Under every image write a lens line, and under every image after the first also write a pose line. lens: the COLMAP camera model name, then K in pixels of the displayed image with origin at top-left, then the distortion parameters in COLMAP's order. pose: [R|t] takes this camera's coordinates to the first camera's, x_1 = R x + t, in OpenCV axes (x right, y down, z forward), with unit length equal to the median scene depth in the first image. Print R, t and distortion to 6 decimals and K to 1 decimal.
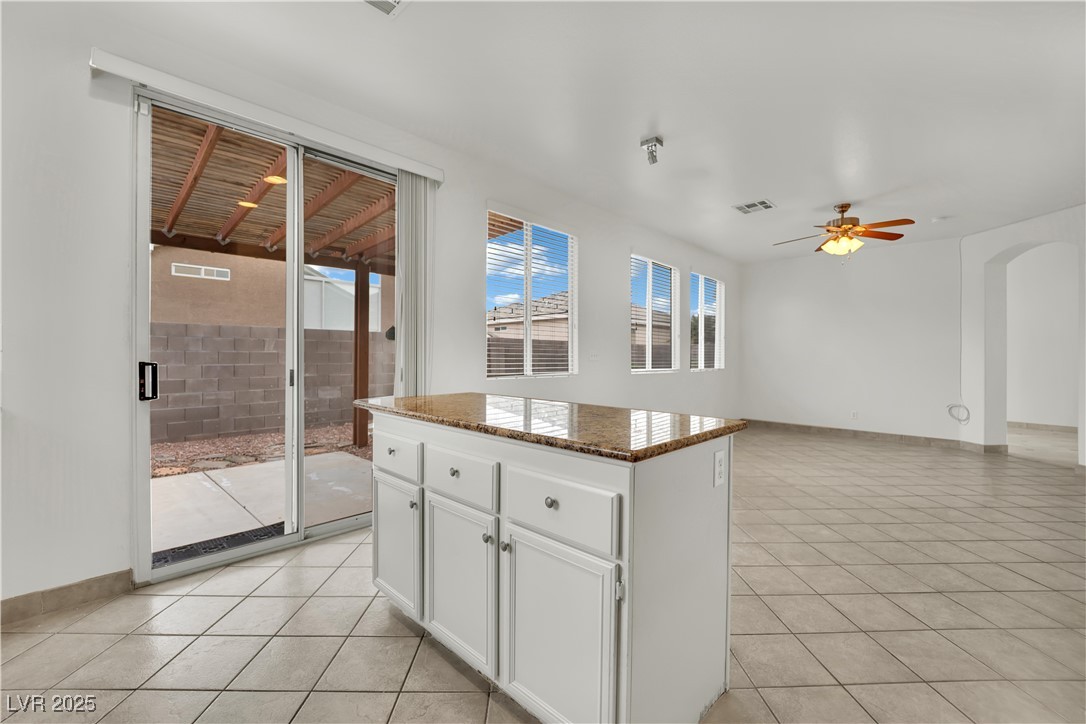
lens RADIAL K [[452.3, 0, 543.1], [0, 452.3, 352.4], [0, 0, 1]] dist [-0.012293, 0.000163]
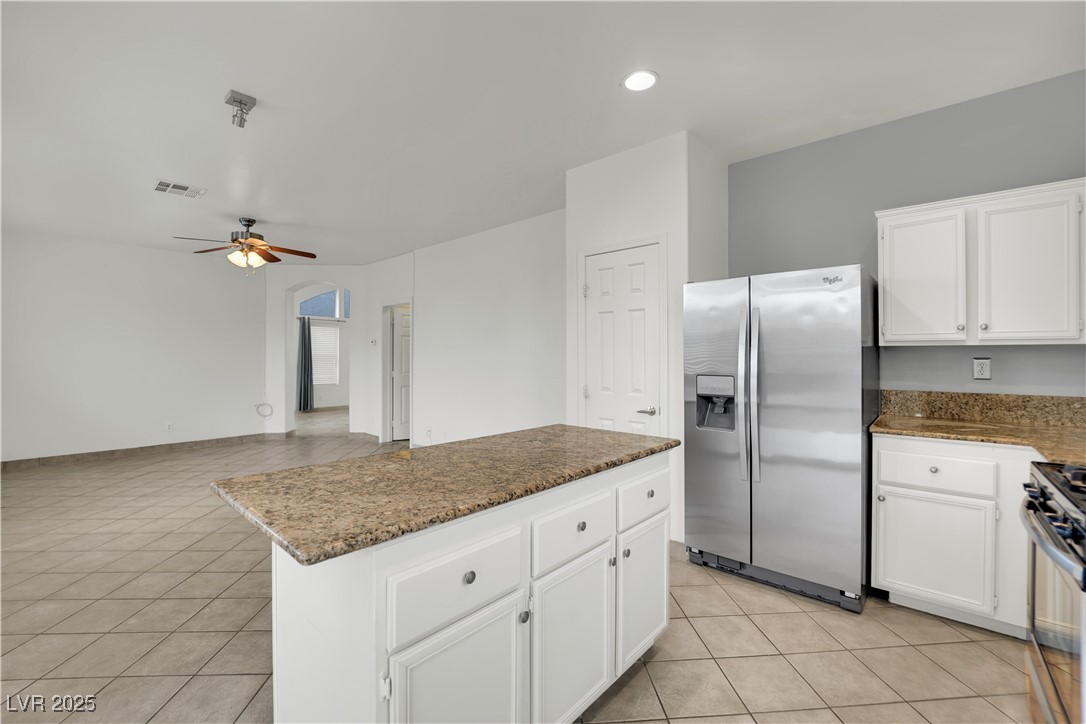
lens RADIAL K [[452.3, 0, 543.1], [0, 452.3, 352.4], [0, 0, 1]] dist [-0.012293, 0.000163]
pose [[-0.040945, 0.001211, 0.999161, -0.371555], [-0.007627, 0.999970, -0.001524, -0.028706], [-0.999132, -0.007683, -0.040934, 0.363923]]
